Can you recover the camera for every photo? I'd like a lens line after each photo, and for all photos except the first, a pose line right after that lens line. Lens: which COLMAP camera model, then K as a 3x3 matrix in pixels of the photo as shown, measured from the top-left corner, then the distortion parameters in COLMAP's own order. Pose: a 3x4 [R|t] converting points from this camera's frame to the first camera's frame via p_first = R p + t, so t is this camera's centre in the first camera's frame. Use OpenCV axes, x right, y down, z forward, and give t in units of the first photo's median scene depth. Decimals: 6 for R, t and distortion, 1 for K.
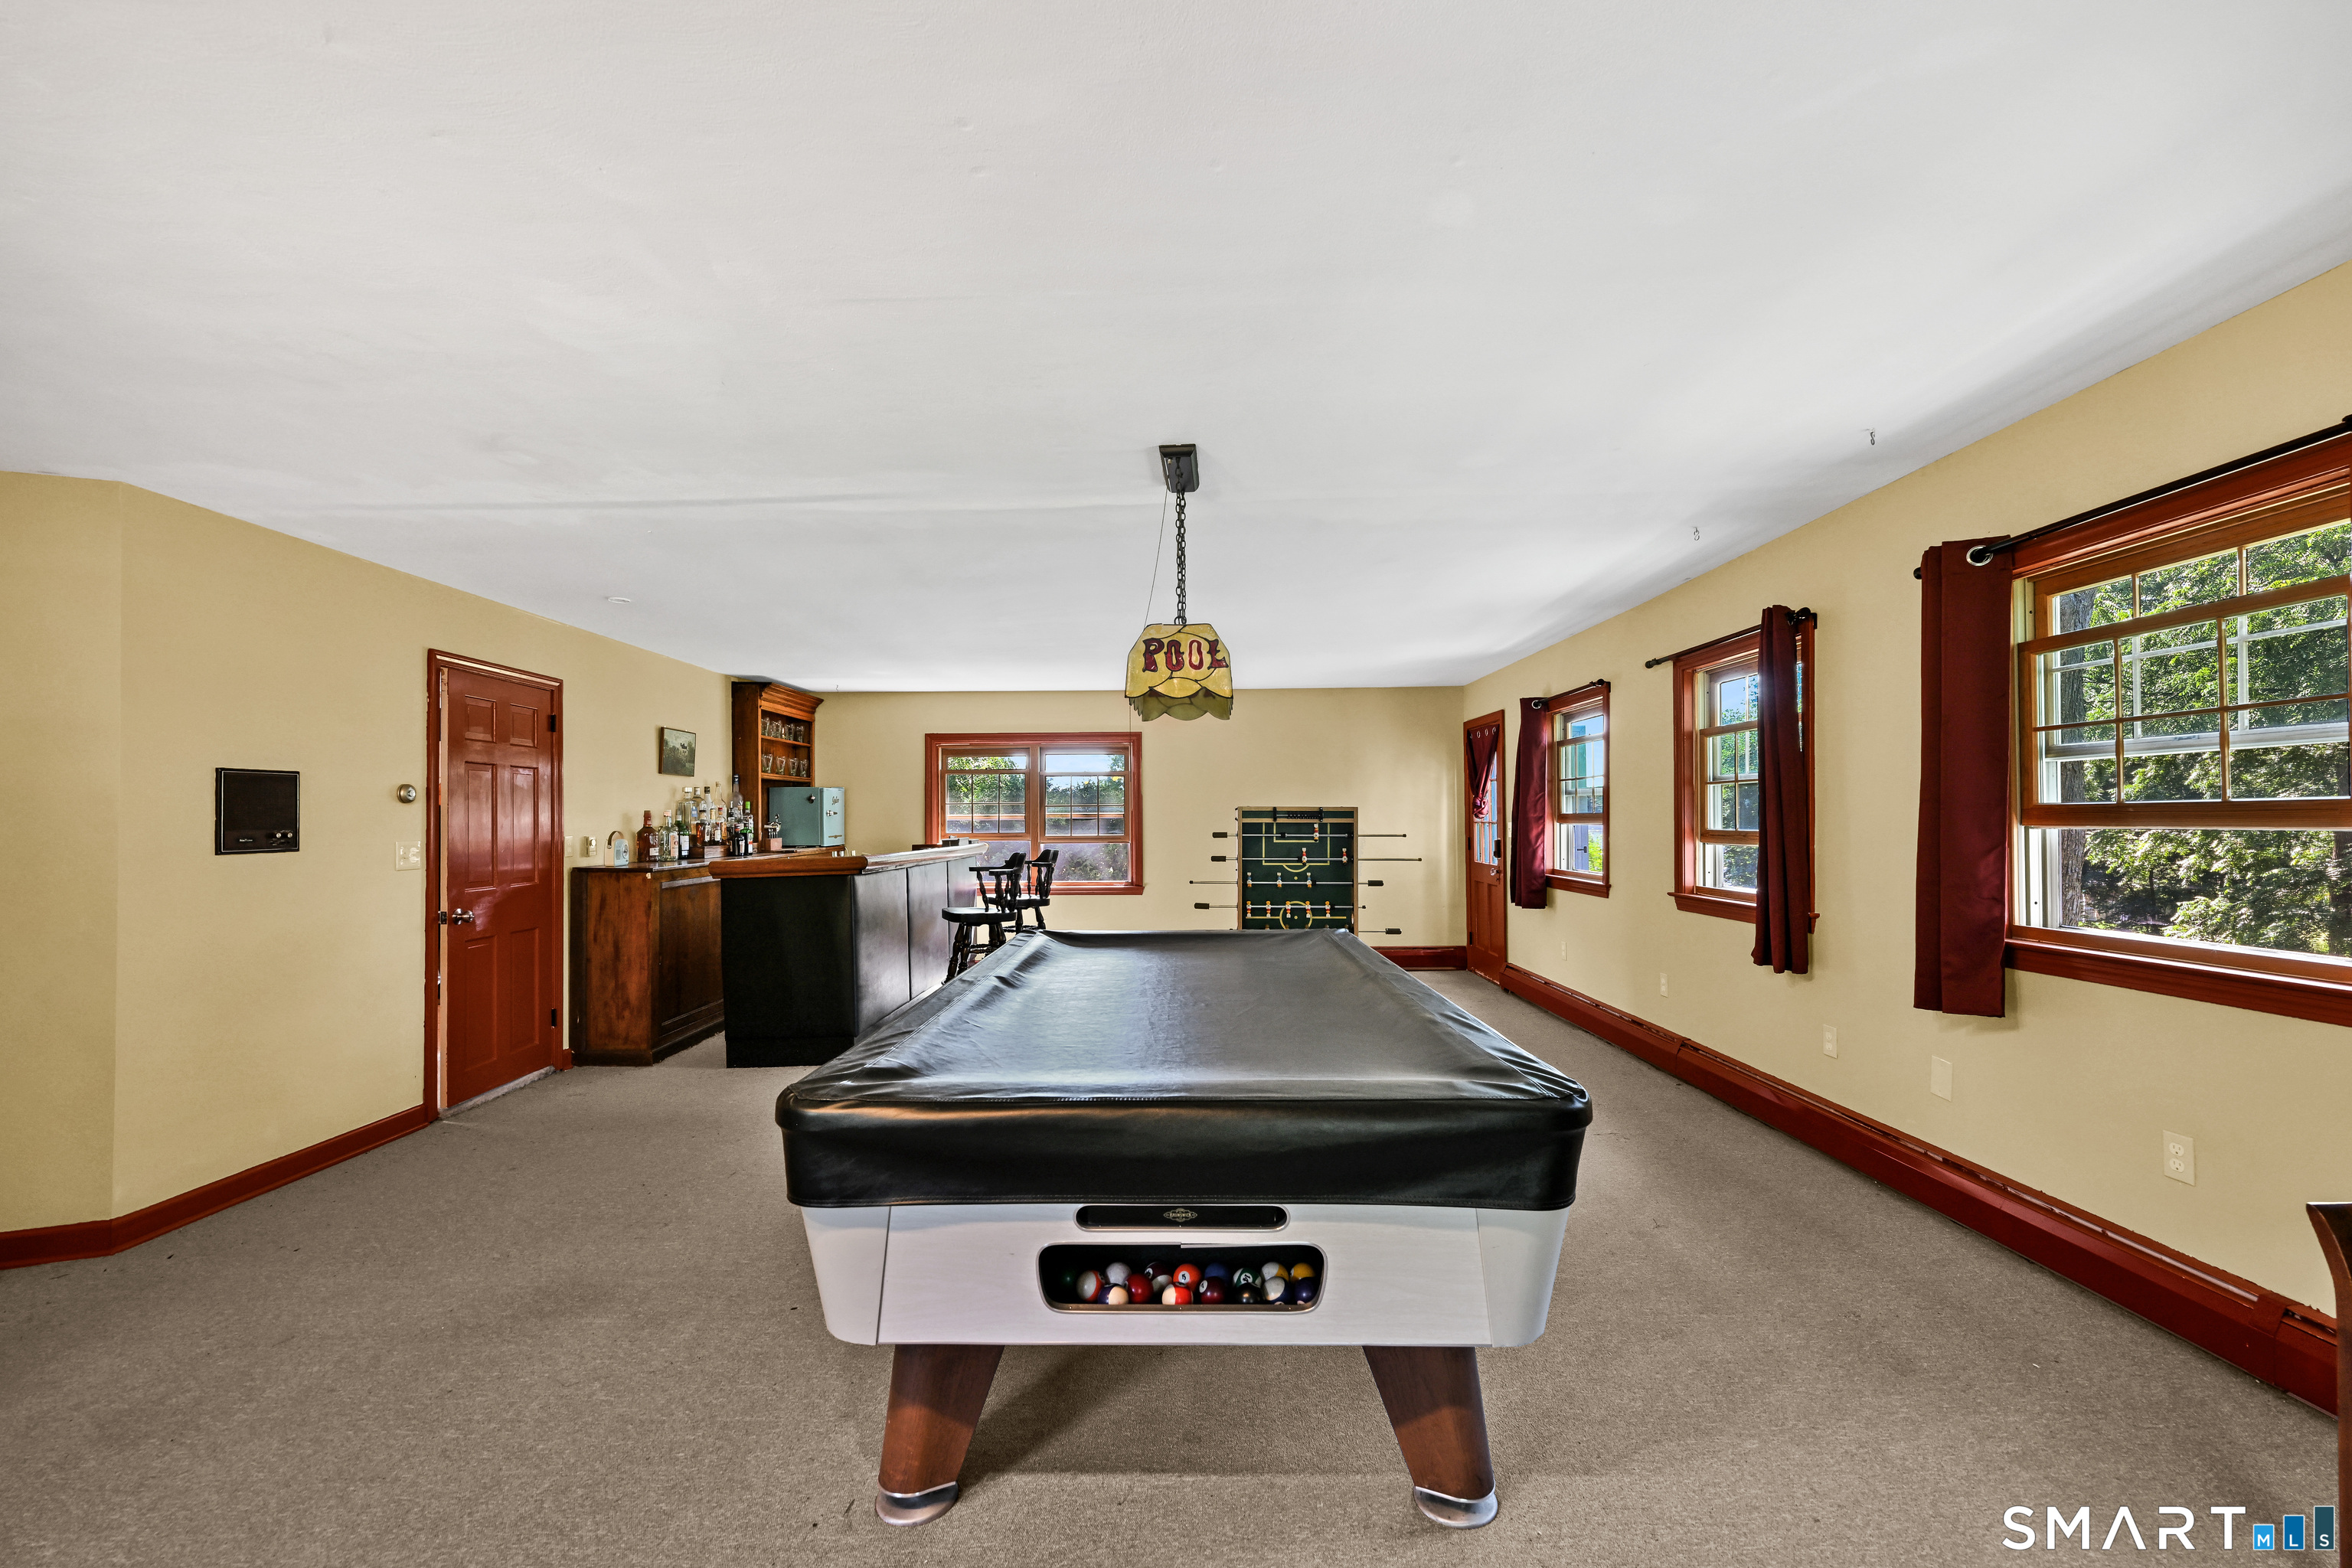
lens RADIAL K [[941.8, 0, 1180.9], [0, 941.8, 799.9], [0, 0, 1]] dist [-0.000903, -0.000317]
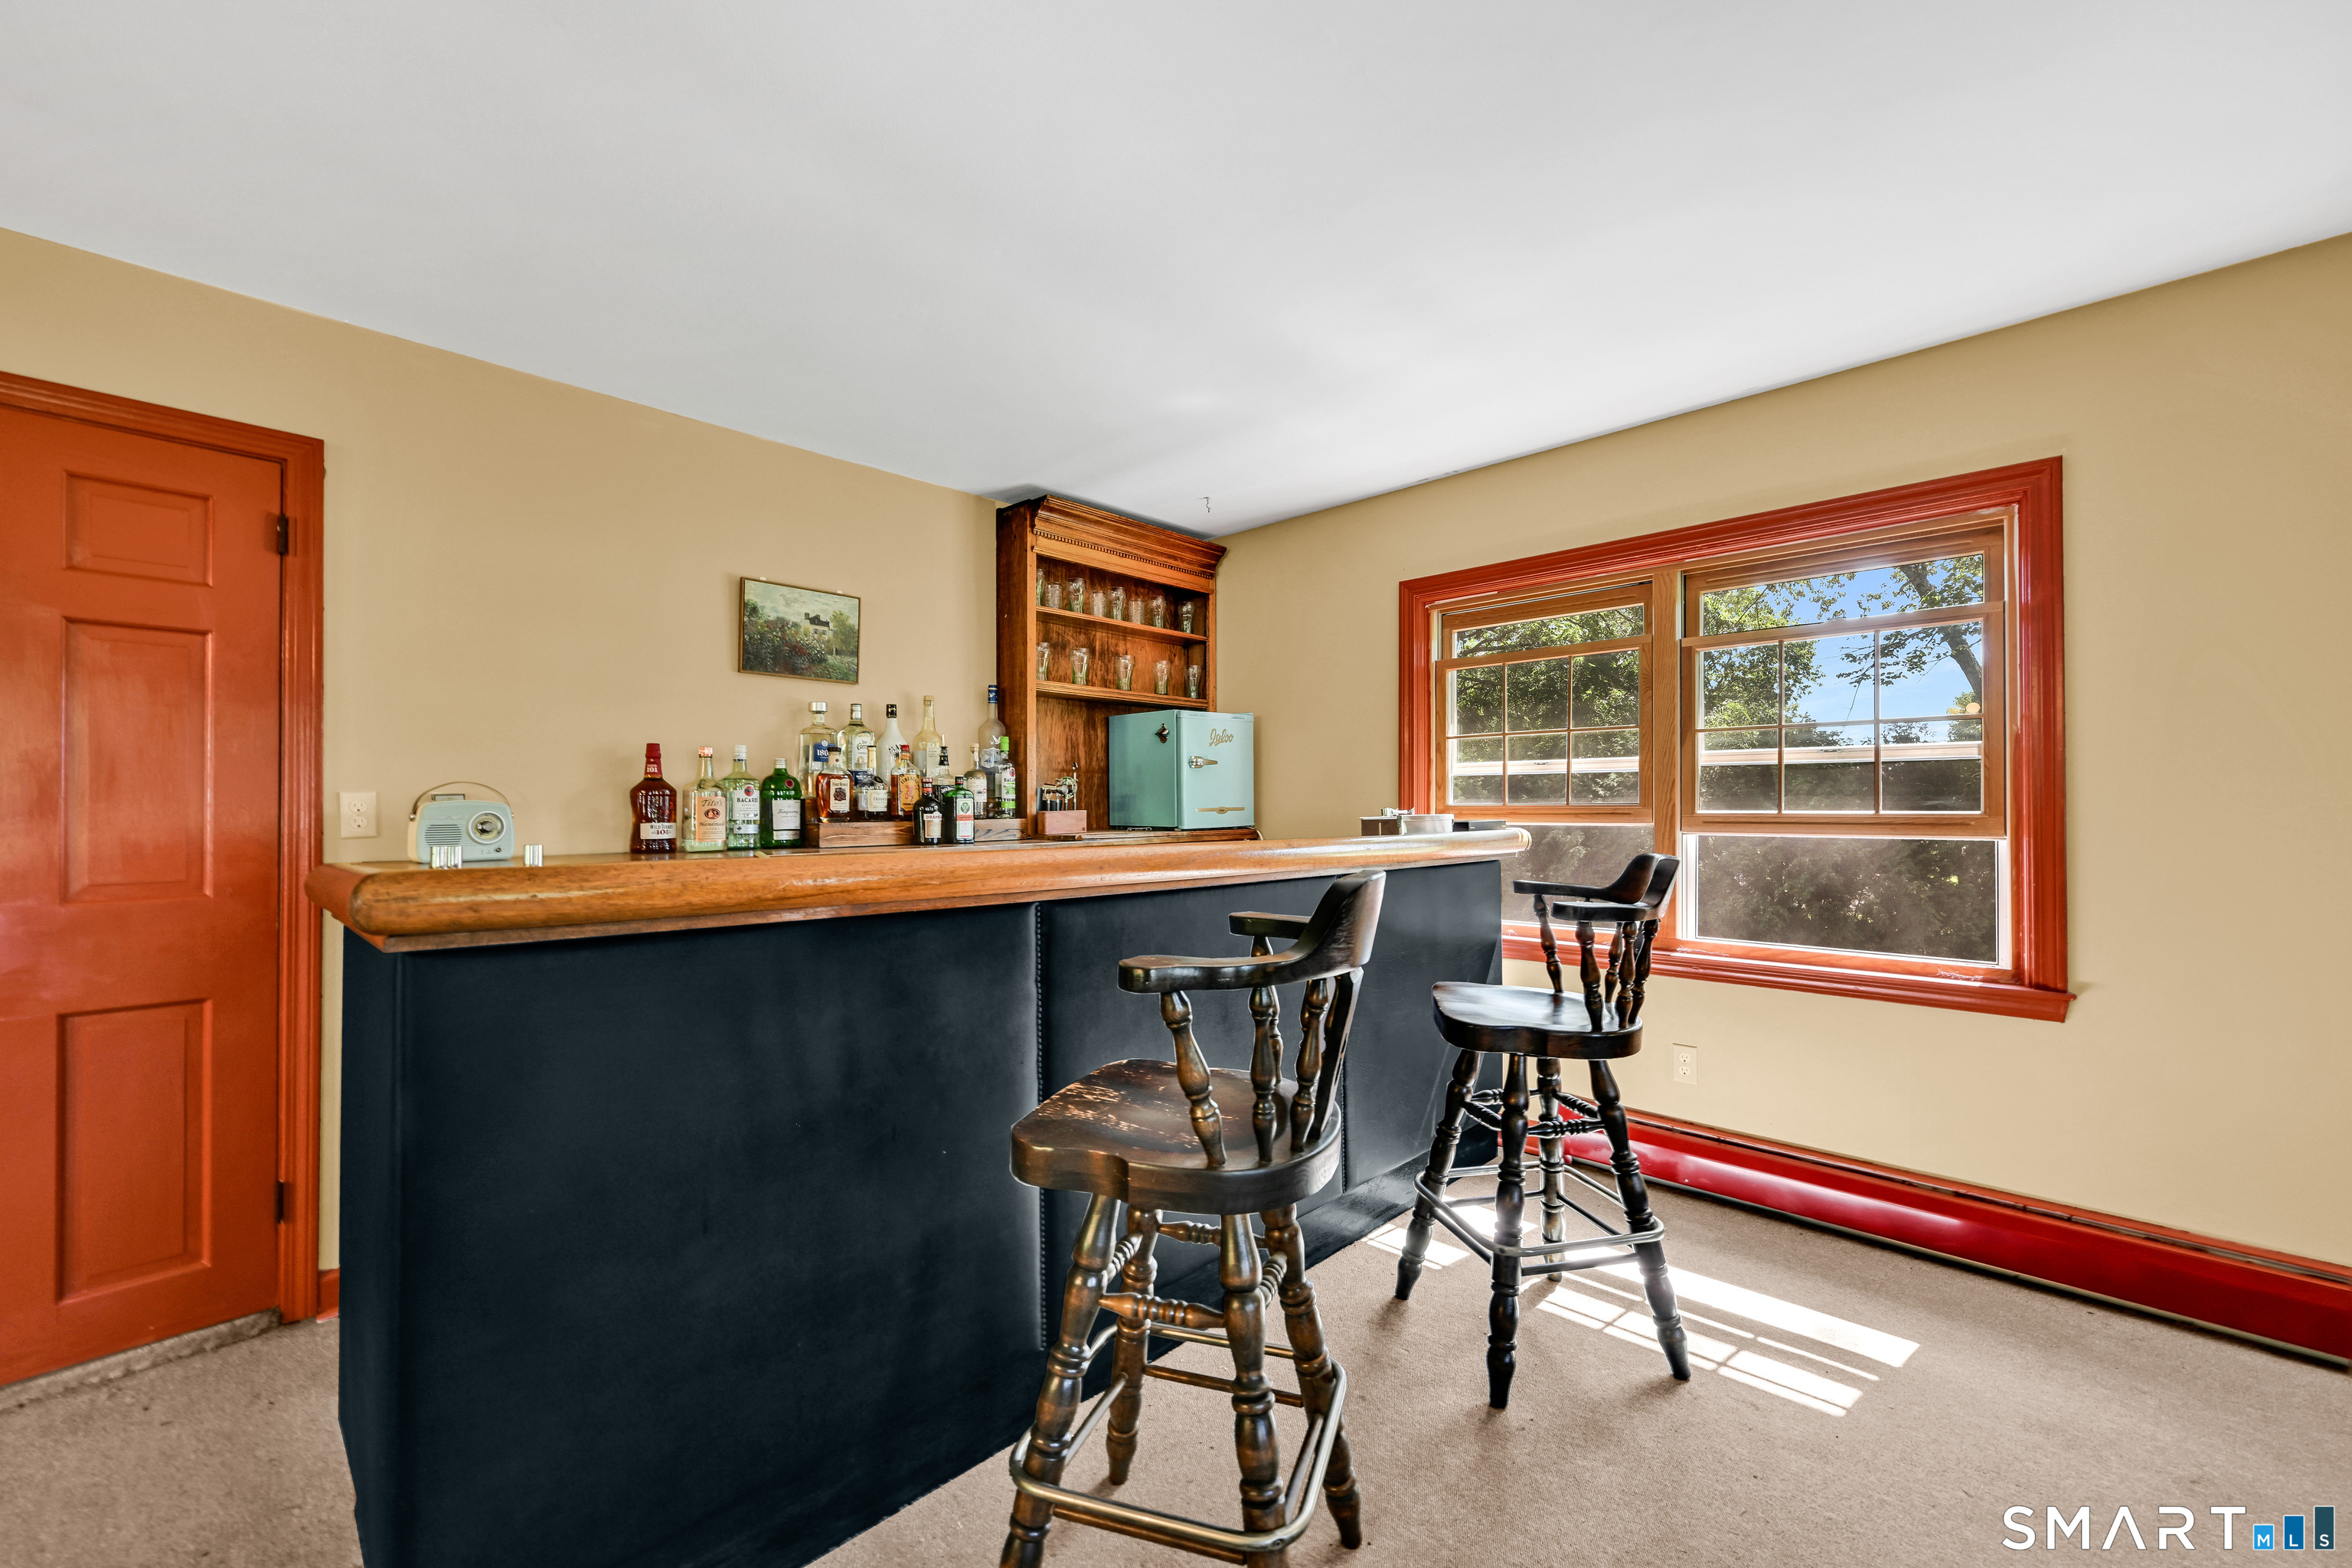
lens RADIAL K [[941.8, 0, 1175.2], [0, 941.8, 787.5], [0, 0, 1]] dist [-0.000903, -0.000317]
pose [[0.714283, -0.001777, -0.699855, -0.038433], [0.007812, 0.999955, 0.005433, 0.026100], [0.699814, -0.009348, 0.714264, 0.672229]]
